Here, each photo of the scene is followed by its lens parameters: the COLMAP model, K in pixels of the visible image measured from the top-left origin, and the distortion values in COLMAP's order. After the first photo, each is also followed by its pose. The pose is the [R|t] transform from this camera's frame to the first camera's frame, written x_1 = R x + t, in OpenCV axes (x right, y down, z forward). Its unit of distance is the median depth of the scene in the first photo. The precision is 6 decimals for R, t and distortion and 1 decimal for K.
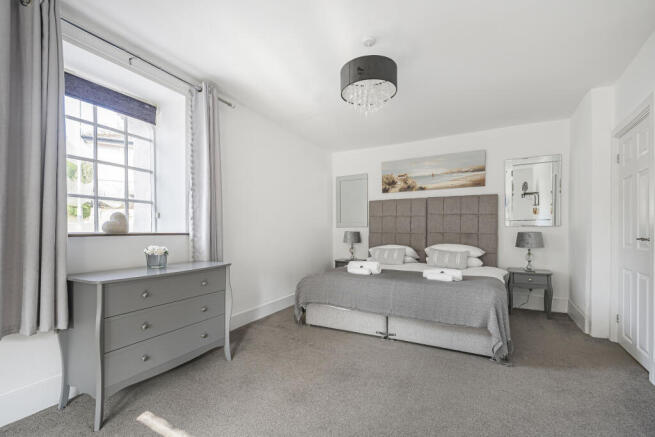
lens RADIAL K [[299.2, 0, 326.9], [0, 299.2, 230.5], [0, 0, 1]] dist [0.000200, 0.000015]
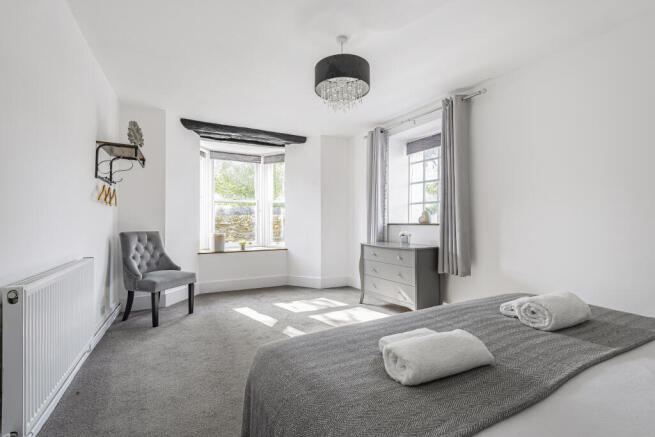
lens RADIAL K [[313.2, 0, 327.5], [0, 313.2, 218.5], [0, 0, 1]] dist [0.001472, 0.000095]
pose [[-0.555775, -0.006257, -0.831309, 1.063715], [0.000790, 0.999967, -0.008054, -0.005592], [0.831333, -0.005134, -0.555752, 1.552226]]
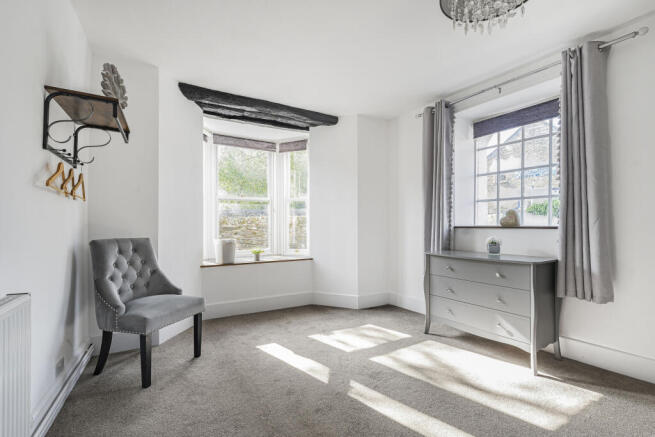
lens RADIAL K [[310.2, 0, 327.1], [0, 310.2, 222.2], [0, 0, 1]] dist [-0.001337, -0.000066]
pose [[-0.517043, -0.004497, -0.855948, 0.818910], [0.001213, 0.999981, -0.005986, -0.001691], [0.855959, -0.004133, -0.517028, 1.036675]]
